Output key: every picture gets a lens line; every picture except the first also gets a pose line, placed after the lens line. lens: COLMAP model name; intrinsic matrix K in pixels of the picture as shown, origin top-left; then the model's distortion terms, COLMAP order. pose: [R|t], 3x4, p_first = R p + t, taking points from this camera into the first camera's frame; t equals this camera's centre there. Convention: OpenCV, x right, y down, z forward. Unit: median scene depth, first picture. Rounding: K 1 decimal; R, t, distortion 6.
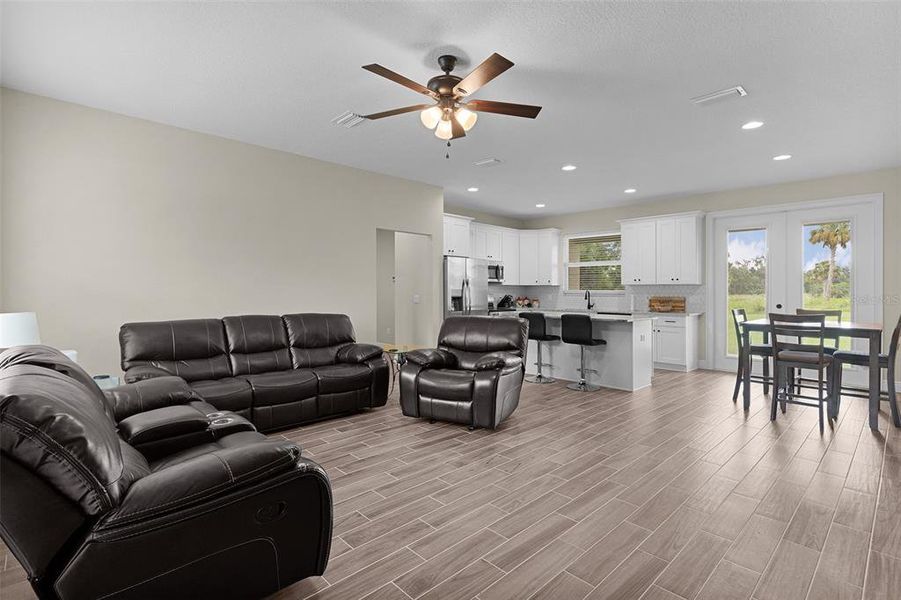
lens RADIAL K [[433.7, 0, 449.6], [0, 433.7, 292.6], [0, 0, 1]] dist [-0.003428, 0.000196]
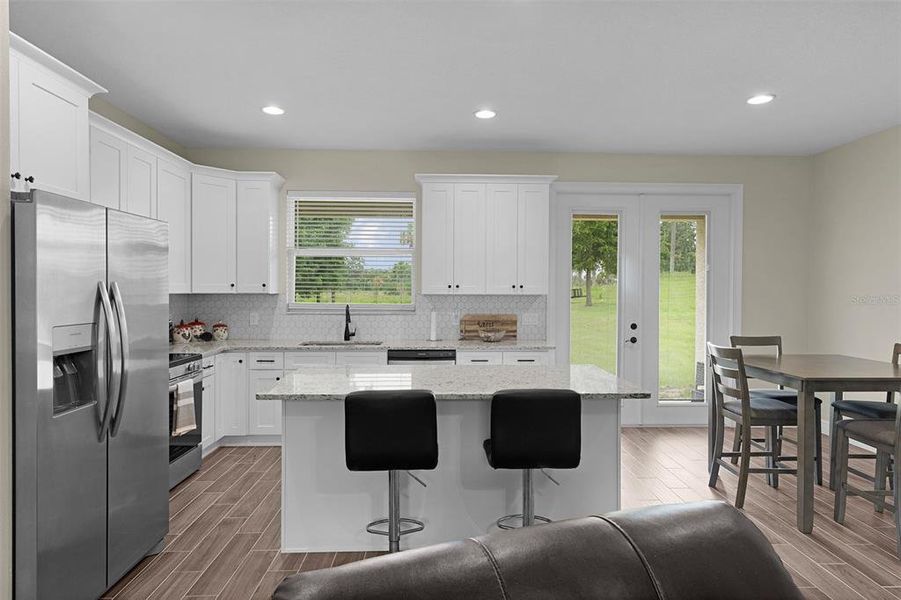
lens RADIAL K [[514.8, 0, 453.3], [0, 514.8, 298.7], [0, 0, 1]] dist [0.016526, -0.003733]
pose [[0.658560, -0.012546, 0.752423, -0.064870], [-0.000461, 0.999854, 0.017075, -0.025356], [-0.752528, -0.011592, 0.658459, 0.583357]]
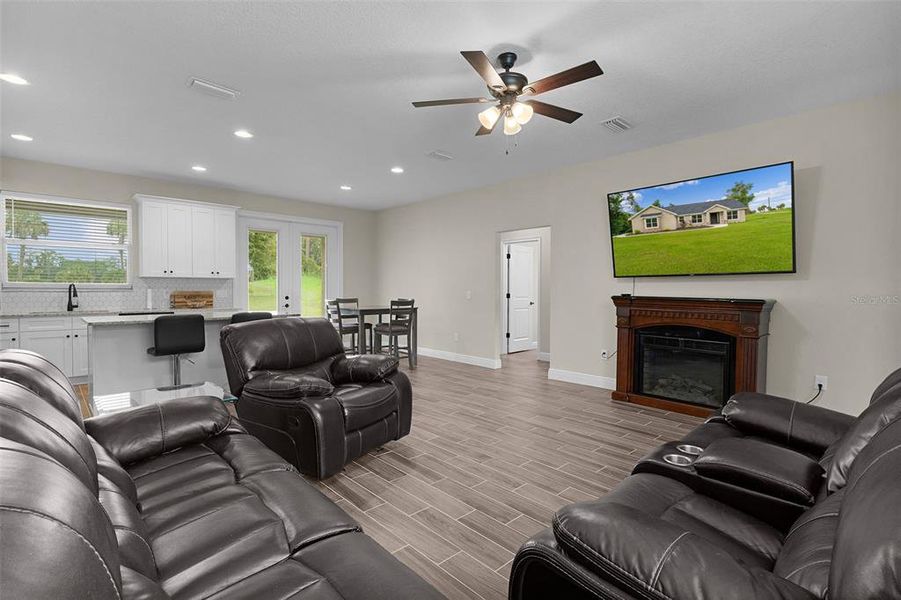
lens RADIAL K [[433.7, 0, 455.0], [0, 433.7, 292.3], [0, 0, 1]] dist [-0.003428, 0.000196]
pose [[-0.010596, -0.011395, 0.999879, -0.423438], [0.000008, 0.999935, 0.011396, 0.001330], [-0.999944, 0.000128, -0.010596, 0.467854]]
